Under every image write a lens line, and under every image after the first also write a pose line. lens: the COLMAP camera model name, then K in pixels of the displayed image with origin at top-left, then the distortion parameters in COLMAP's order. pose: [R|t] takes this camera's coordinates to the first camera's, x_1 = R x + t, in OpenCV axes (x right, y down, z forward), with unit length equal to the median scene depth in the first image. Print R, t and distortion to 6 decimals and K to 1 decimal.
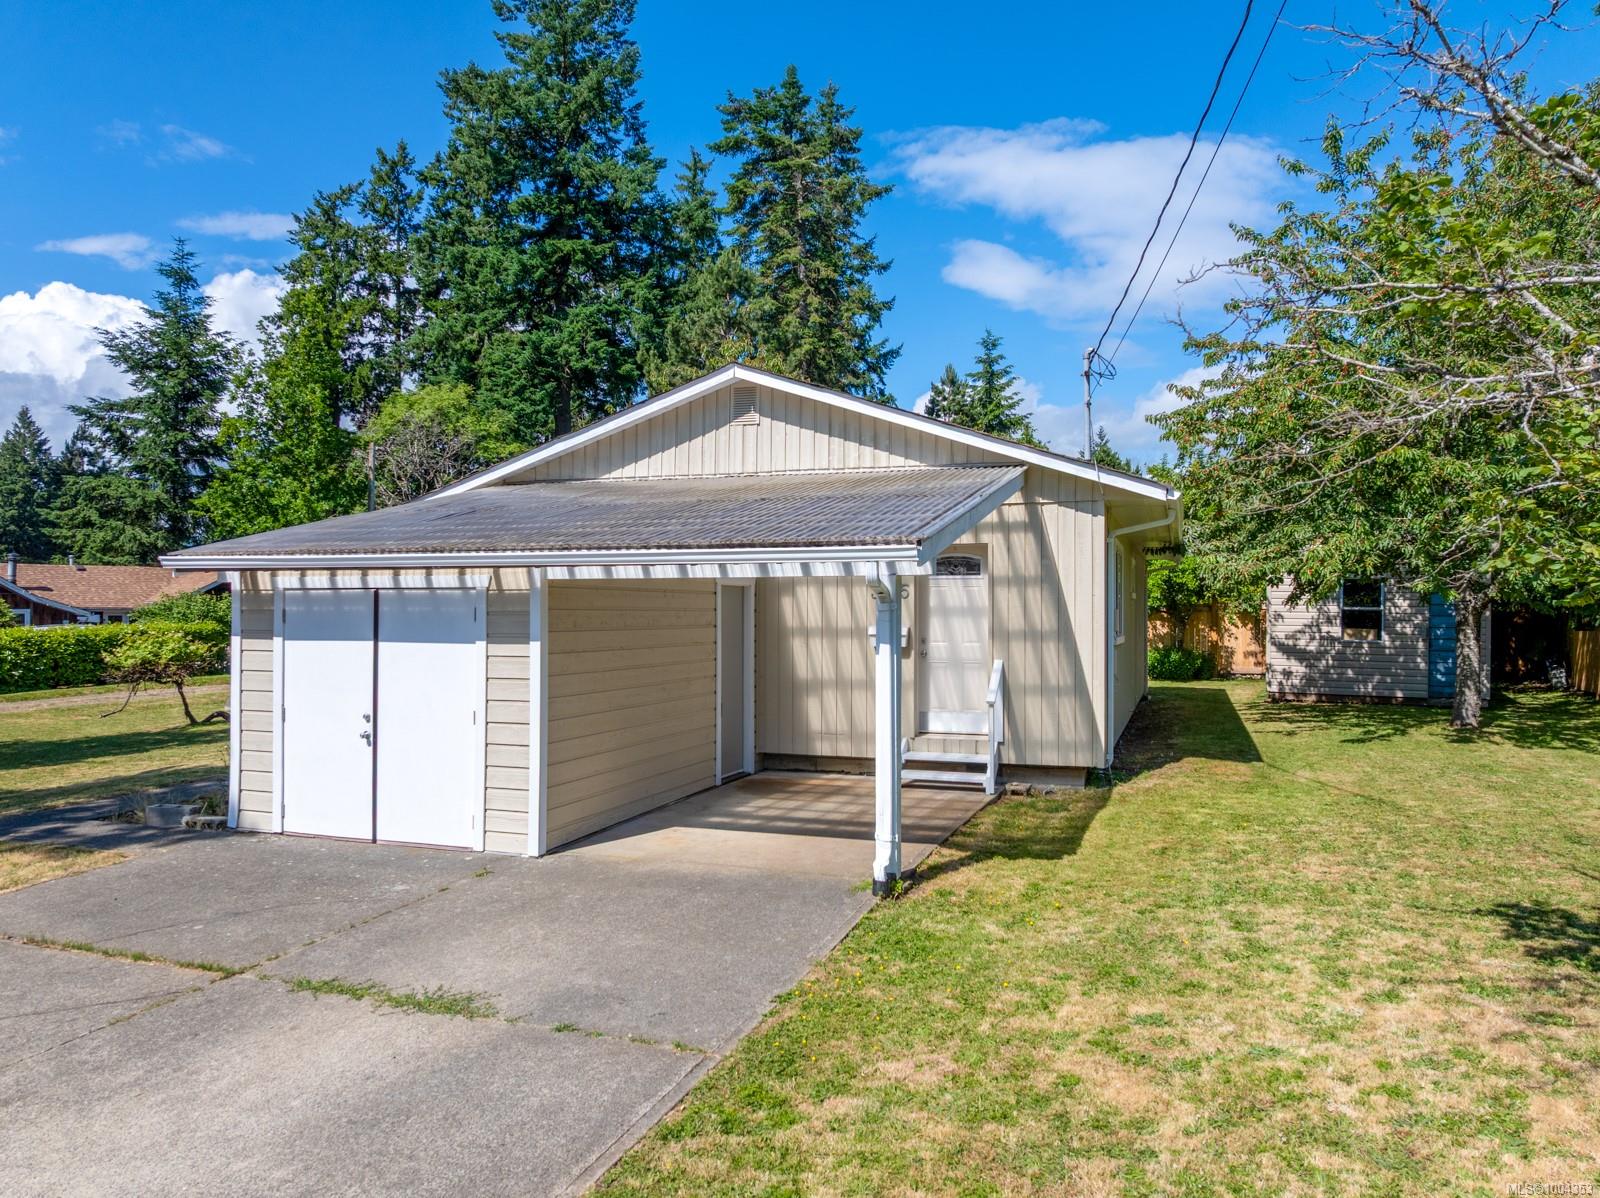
lens RADIAL K [[1136.4, 0, 790.5], [0, 1136.4, 605.0], [0, 0, 1]] dist [-0.036250, 0.000346]
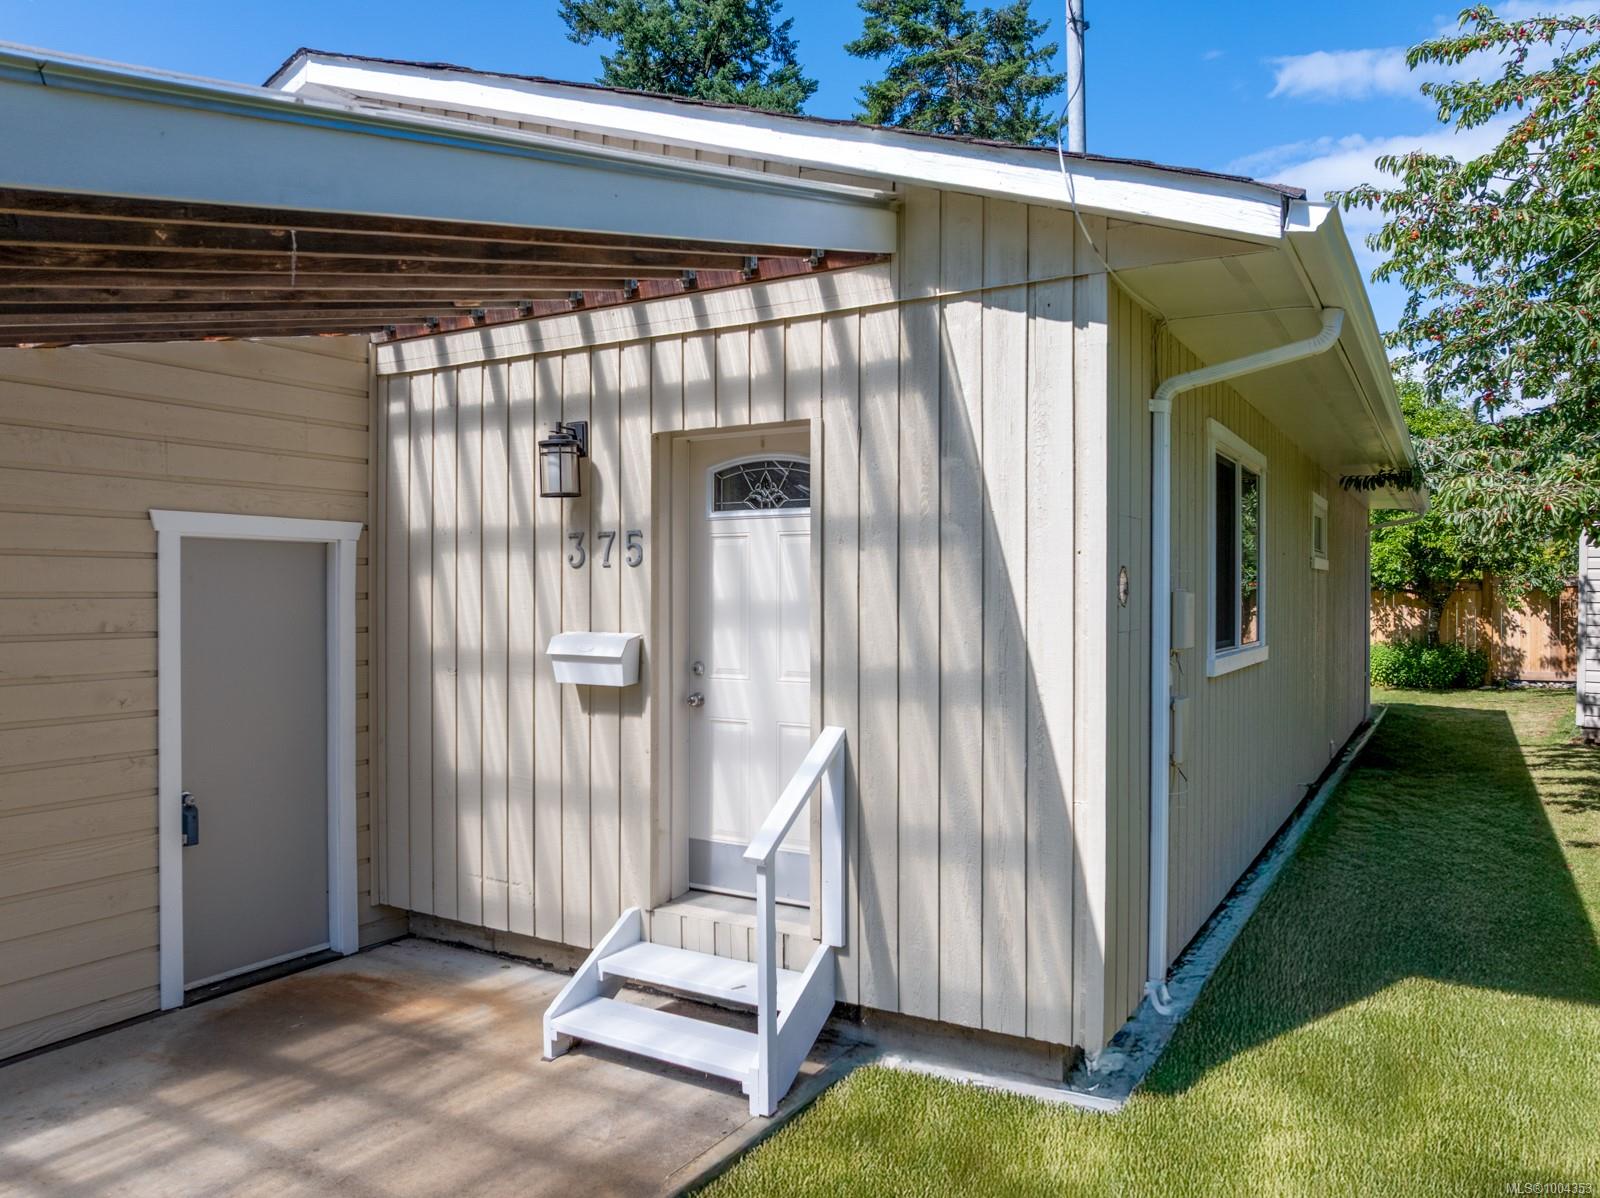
lens RADIAL K [[1136.4, 0, 803.3], [0, 1136.4, 601.9], [0, 0, 1]] dist [-0.036250, 0.000346]
pose [[0.981886, -0.002734, -0.189454, 0.100910], [0.006032, 0.999840, 0.016832, -0.001375], [0.189377, -0.017670, 0.981745, 0.266869]]
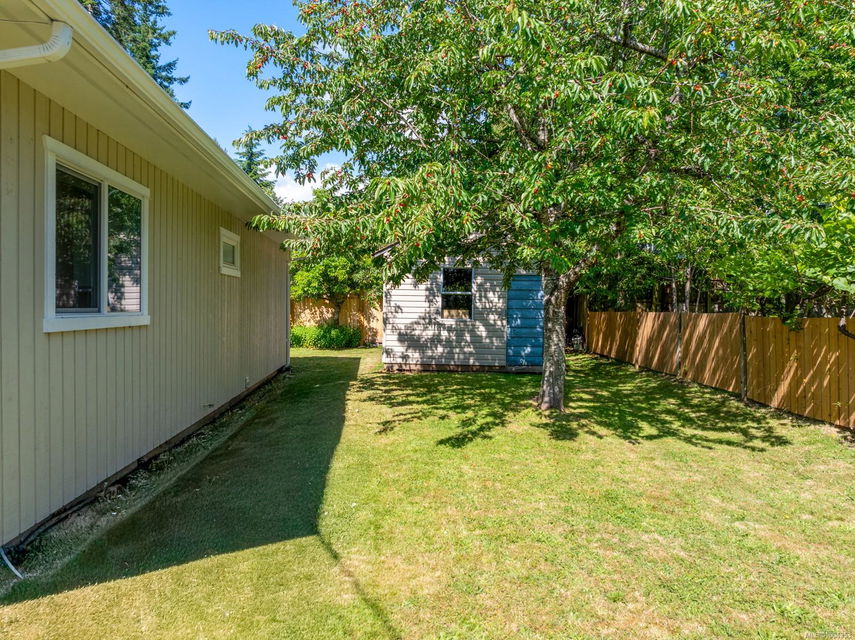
lens RADIAL K [[607.3, 0, 419.7], [0, 607.3, 317.5], [0, 0, 1]] dist [-0.036250, 0.000346]
pose [[0.917810, -0.003434, 0.397005, 0.156520], [-0.008235, 0.999583, 0.027684, 0.007829], [-0.396935, -0.028678, 0.917399, 0.313237]]
